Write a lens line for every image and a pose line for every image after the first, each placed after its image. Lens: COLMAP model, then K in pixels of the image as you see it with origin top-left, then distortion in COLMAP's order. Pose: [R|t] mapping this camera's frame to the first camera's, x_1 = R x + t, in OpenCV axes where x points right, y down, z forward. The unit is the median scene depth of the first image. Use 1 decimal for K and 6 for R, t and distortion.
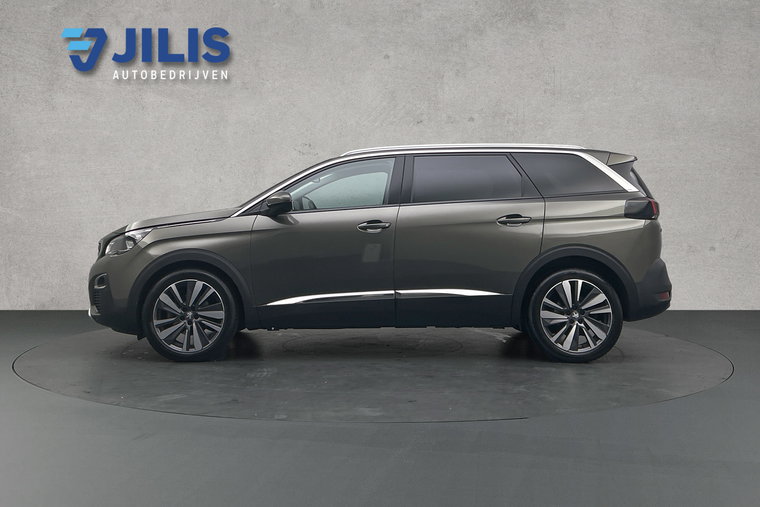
lens RADIAL K [[593.9, 0, 379.3], [0, 593.9, 253.8], [0, 0, 1]] dist [-0.003272, -0.001418]
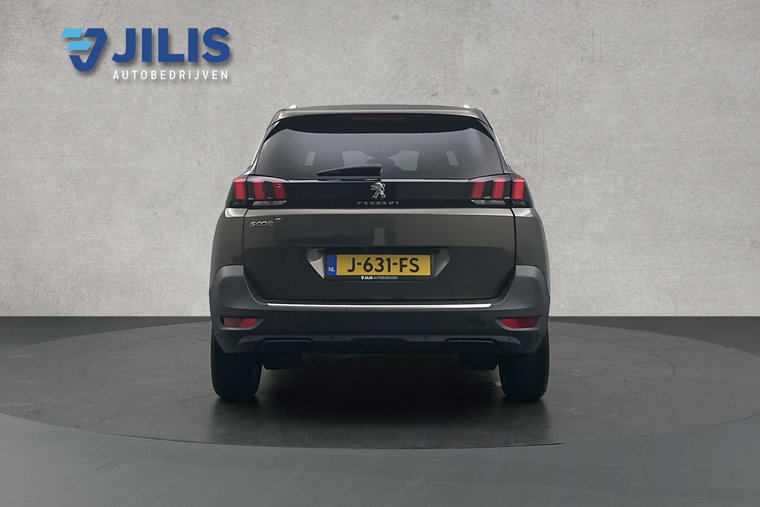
lens RADIAL K [[593.9, 0, 380.4], [0, 593.9, 253.4], [0, 0, 1]] dist [-0.003272, -0.001418]
pose [[1.000000, 0.000009, -0.000206, -0.008951], [-0.000009, 1.000000, -0.000907, 0.005582], [0.000206, 0.000907, 1.000000, 0.151794]]
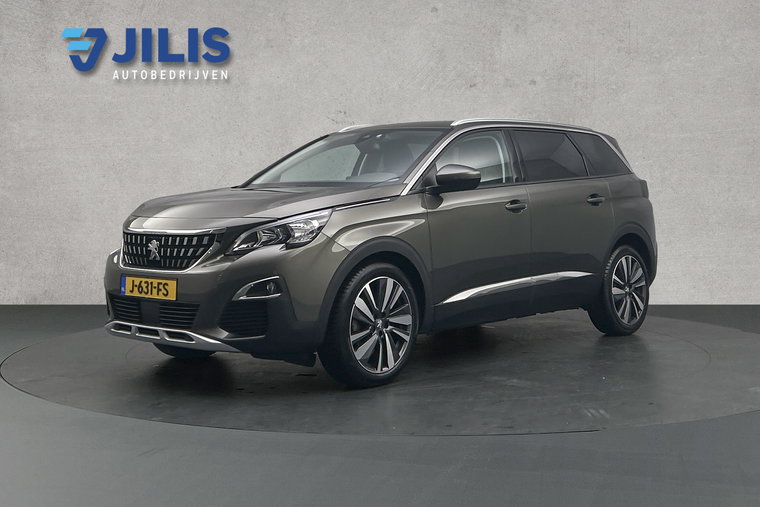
lens RADIAL K [[593.9, 0, 379.7], [0, 593.9, 253.6], [0, 0, 1]] dist [-0.003272, -0.001418]
pose [[0.999999, -0.000015, -0.001174, -0.065667], [0.000015, 1.000000, -0.000500, 0.021381], [0.001174, 0.000500, 0.999999, 0.141722]]
